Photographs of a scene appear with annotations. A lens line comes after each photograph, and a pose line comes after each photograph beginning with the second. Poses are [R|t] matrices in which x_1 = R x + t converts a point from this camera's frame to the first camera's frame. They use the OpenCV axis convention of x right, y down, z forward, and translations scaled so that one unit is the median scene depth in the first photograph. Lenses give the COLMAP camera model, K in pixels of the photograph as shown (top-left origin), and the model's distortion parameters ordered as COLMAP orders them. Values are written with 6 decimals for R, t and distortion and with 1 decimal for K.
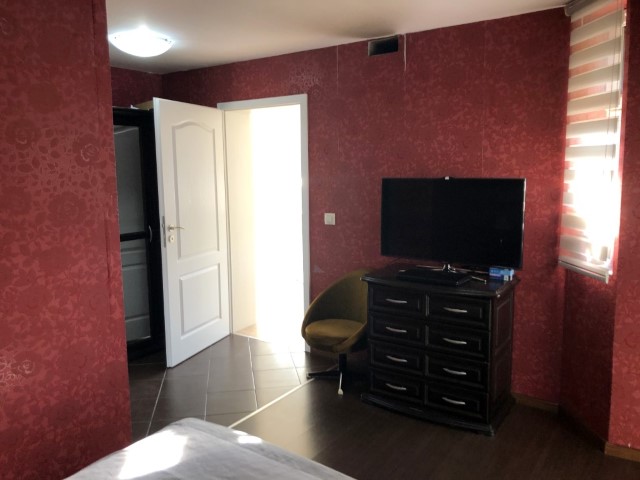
lens RADIAL K [[525.8, 0, 323.6], [0, 525.8, 238.7], [0, 0, 1]] dist [0.030749, -0.002714]
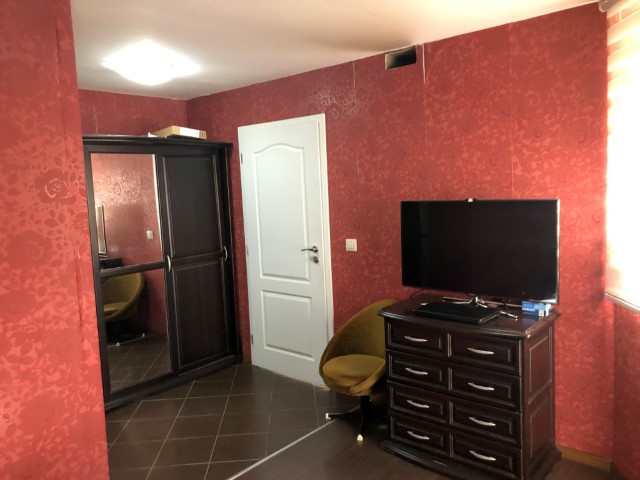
lens RADIAL K [[525.8, 0, 323.6], [0, 525.8, 238.7], [0, 0, 1]] dist [0.030749, -0.002714]
pose [[0.993069, -0.018458, -0.116072, 0.091401], [0.014676, 0.999336, -0.033358, -0.024034], [0.116610, 0.031423, 0.992681, 0.088851]]
